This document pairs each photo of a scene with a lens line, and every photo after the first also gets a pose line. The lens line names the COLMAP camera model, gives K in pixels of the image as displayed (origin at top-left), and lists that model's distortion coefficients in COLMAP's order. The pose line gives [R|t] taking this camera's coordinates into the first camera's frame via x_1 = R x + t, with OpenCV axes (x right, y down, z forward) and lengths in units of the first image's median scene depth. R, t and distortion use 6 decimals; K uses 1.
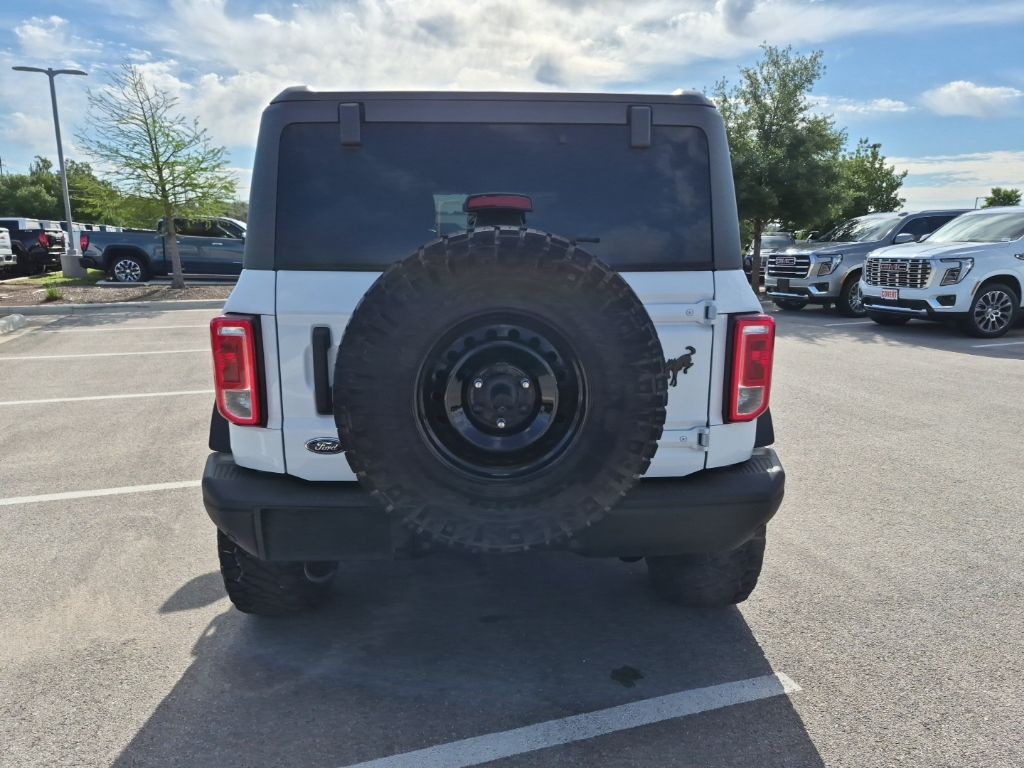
lens RADIAL K [[720.2, 0, 506.5], [0, 720.2, 385.6], [0, 0, 1]] dist [0.061086, -0.044942]
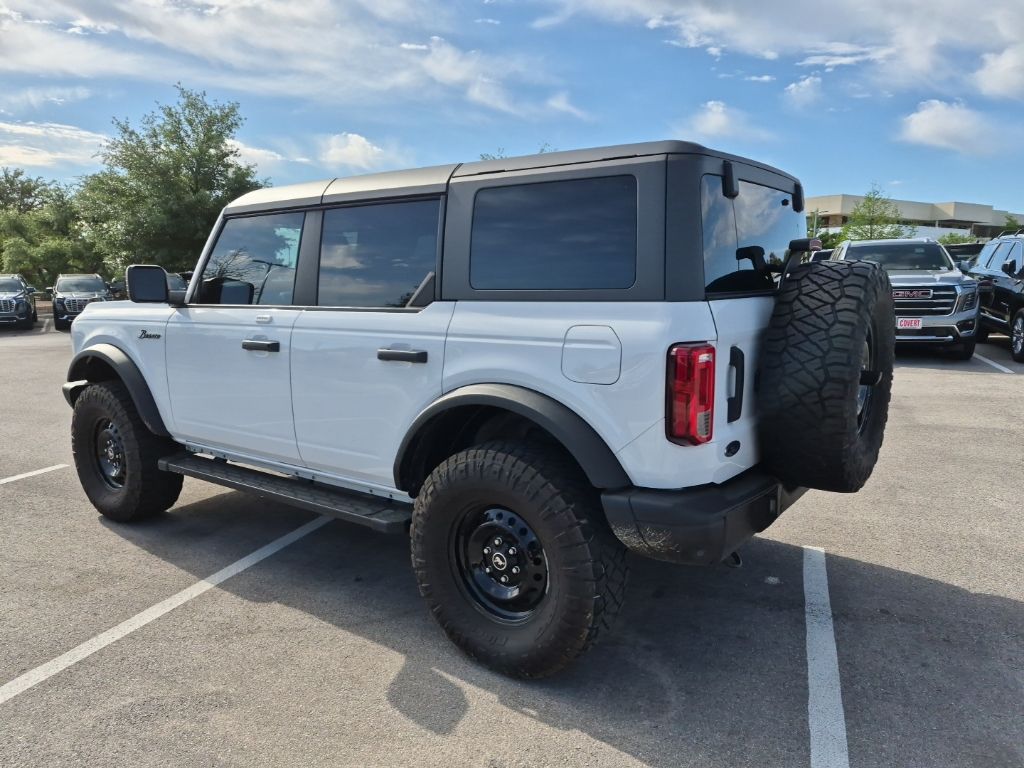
lens RADIAL K [[720.2, 0, 506.5], [0, 720.2, 385.6], [0, 0, 1]] dist [0.061086, -0.044942]
pose [[0.616569, -0.127171, 0.776962, -0.280456], [0.168026, 0.985386, 0.027946, -0.023849], [-0.769162, 0.113319, 0.628927, 0.107636]]
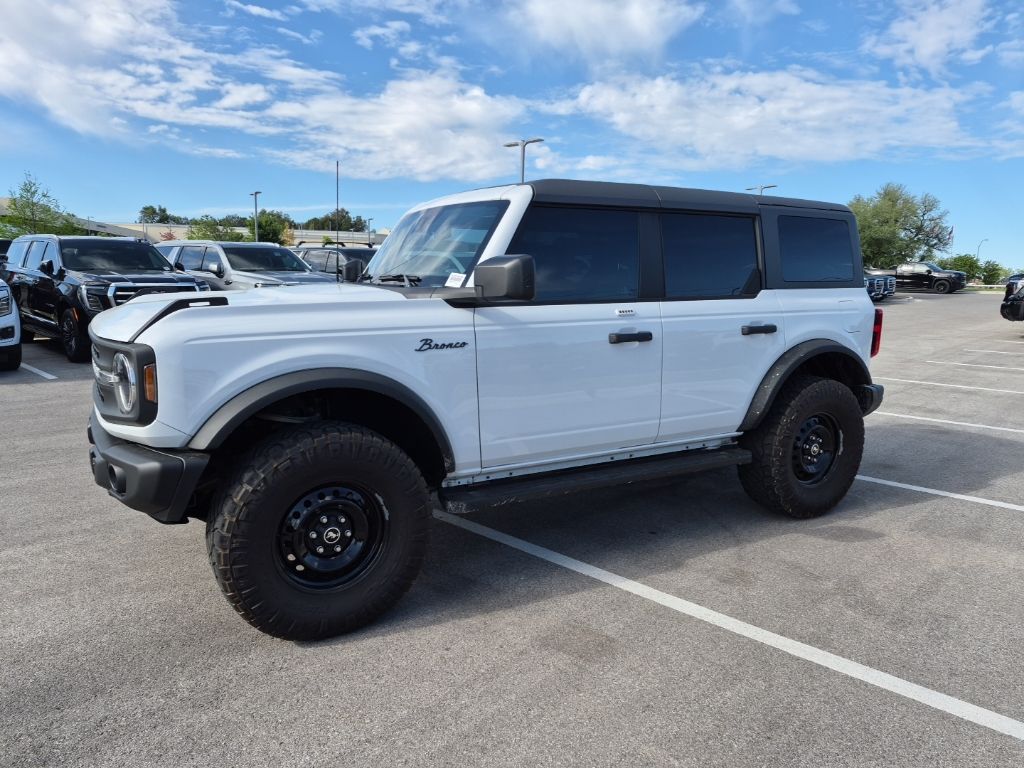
lens RADIAL K [[720.3, 0, 503.9], [0, 720.3, 400.3], [0, 0, 1]] dist [0.061757, -0.045657]
pose [[-0.488265, -0.156604, 0.858529, -0.359123], [0.163491, 0.949935, 0.266259, -0.123588], [-0.857244, 0.270367, -0.438217, 0.607388]]
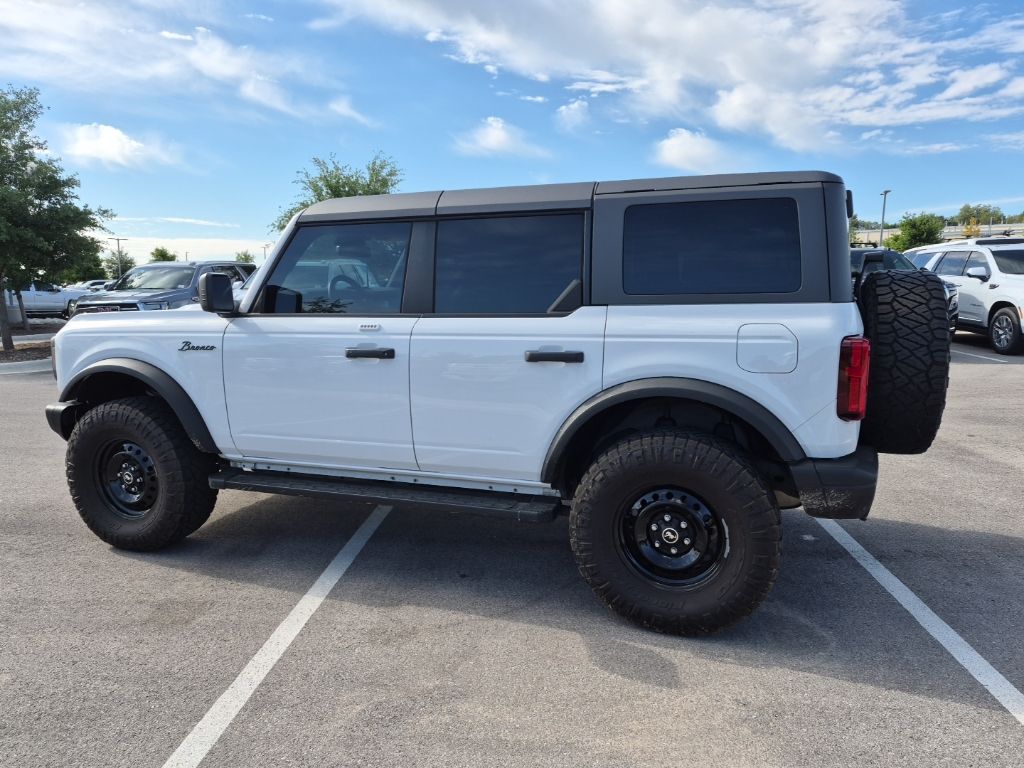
lens RADIAL K [[722.0, 0, 501.8], [0, 722.0, 388.7], [0, 0, 1]] dist [0.056961, -0.042668]
pose [[0.374971, -0.142612, 0.916001, -0.372905], [0.196586, 0.977856, 0.071769, -0.047012], [-0.905953, 0.153162, 0.394704, 0.215281]]
